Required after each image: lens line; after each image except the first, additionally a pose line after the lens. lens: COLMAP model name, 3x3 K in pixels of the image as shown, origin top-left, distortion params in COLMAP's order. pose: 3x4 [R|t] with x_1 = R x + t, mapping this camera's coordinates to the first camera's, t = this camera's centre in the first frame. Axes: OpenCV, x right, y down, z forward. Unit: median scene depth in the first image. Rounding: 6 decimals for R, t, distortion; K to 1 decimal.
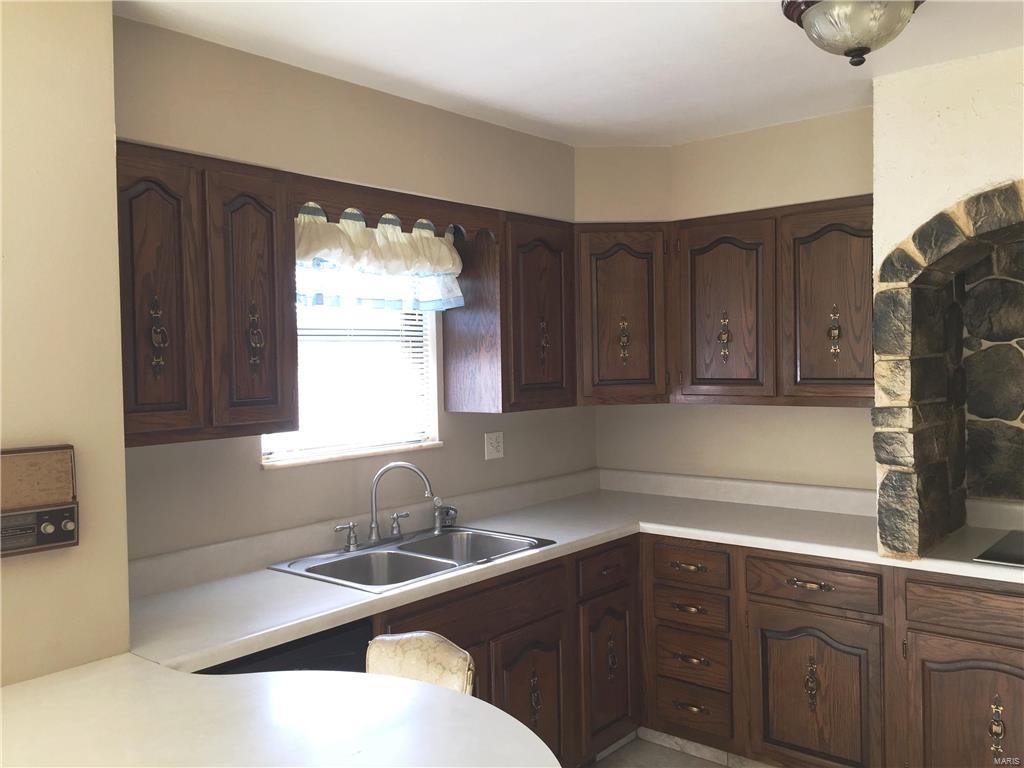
lens RADIAL K [[877.6, 0, 511.2], [0, 877.6, 378.9], [0, 0, 1]] dist [0.088108, -0.125916]
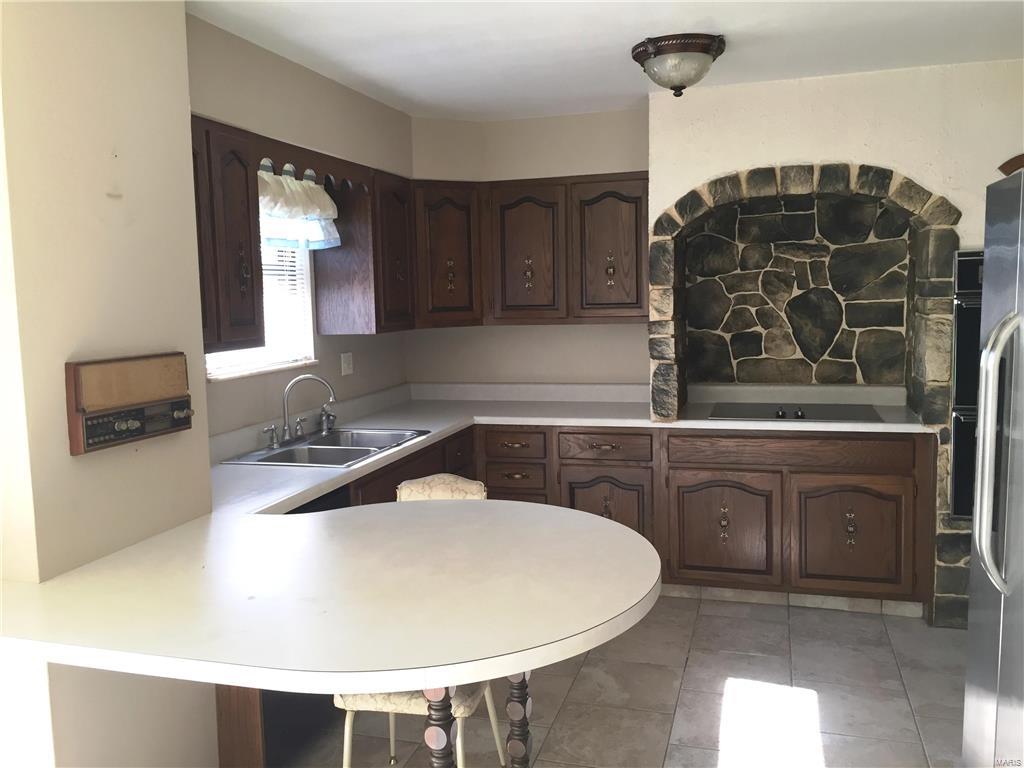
lens RADIAL K [[877.6, 0, 511.2], [0, 877.6, 378.9], [0, 0, 1]] dist [0.088108, -0.125916]
pose [[0.915891, -0.042671, 0.399153, -0.383669], [0.015994, 0.997424, 0.069929, 0.021162], [-0.401109, -0.057663, 0.914214, -0.245544]]
